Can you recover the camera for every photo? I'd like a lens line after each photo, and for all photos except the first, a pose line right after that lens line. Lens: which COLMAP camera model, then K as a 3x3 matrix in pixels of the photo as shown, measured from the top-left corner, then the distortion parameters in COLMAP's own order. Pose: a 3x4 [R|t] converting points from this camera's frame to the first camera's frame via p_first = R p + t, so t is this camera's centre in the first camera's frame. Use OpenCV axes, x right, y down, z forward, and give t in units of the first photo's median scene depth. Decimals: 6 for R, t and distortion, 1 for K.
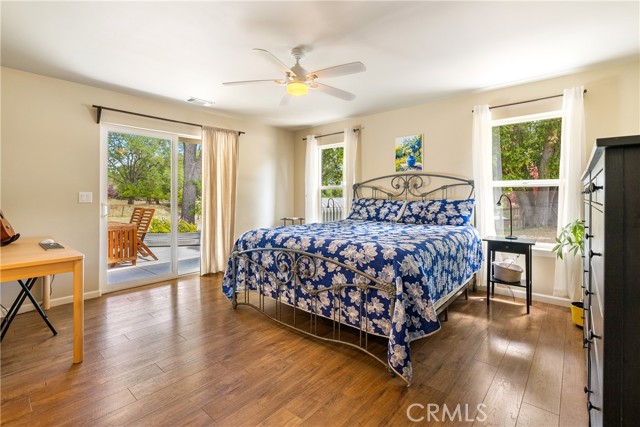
lens RADIAL K [[302.5, 0, 321.3], [0, 302.5, 195.4], [0, 0, 1]] dist [0.000781, 0.000490]
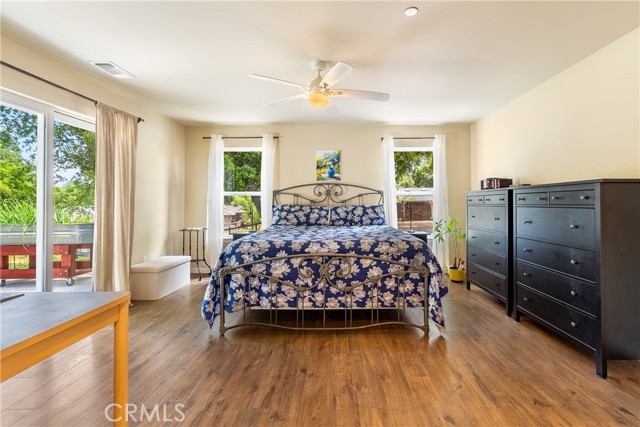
lens RADIAL K [[303.9, 0, 345.5], [0, 303.9, 198.1], [0, 0, 1]] dist [-0.002147, -0.000238]
pose [[0.746439, 0.009204, 0.665391, -0.509349], [0.001477, 0.999879, -0.015487, 0.004095], [-0.665453, 0.012543, 0.746335, 0.116076]]
